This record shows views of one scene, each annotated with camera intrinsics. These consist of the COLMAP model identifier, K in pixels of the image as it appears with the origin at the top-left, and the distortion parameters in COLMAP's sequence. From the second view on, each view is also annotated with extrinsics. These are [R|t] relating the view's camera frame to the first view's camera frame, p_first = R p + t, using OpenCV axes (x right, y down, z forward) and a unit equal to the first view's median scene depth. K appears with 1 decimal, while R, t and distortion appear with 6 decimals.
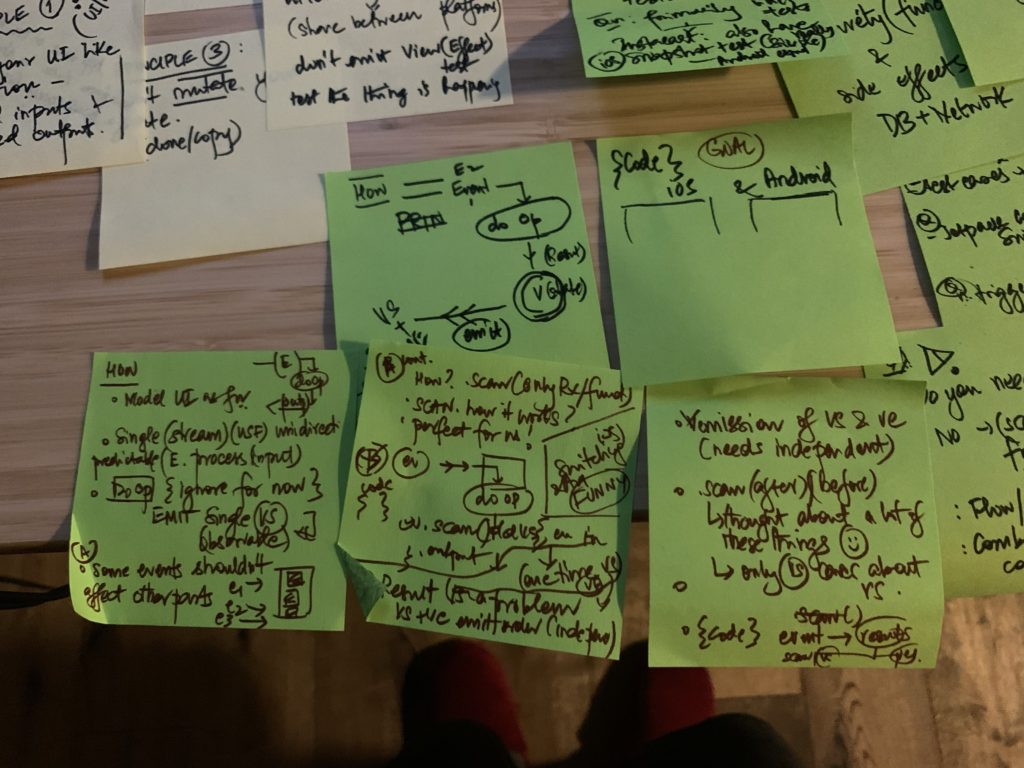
lens RADIAL K [[772.7, 0, 512.0], [0, 772.7, 384.0], [0, 0, 1]] dist [-0.001877, -0.051480]
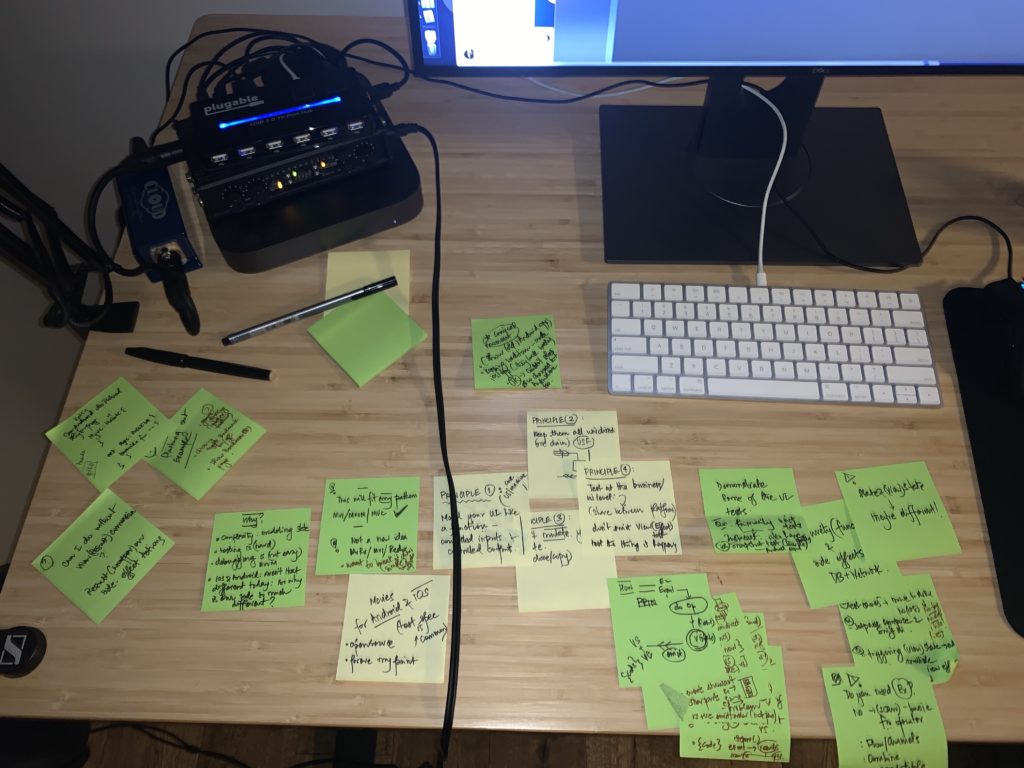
lens RADIAL K [[772.7, 0, 512.0], [0, 772.7, 384.0], [0, 0, 1]] dist [-0.001877, -0.051480]
pose [[0.995476, 0.093984, 0.013957, -0.633939], [-0.085959, 0.953415, -0.289154, -0.122865], [-0.040483, 0.286646, 0.957181, -1.515510]]
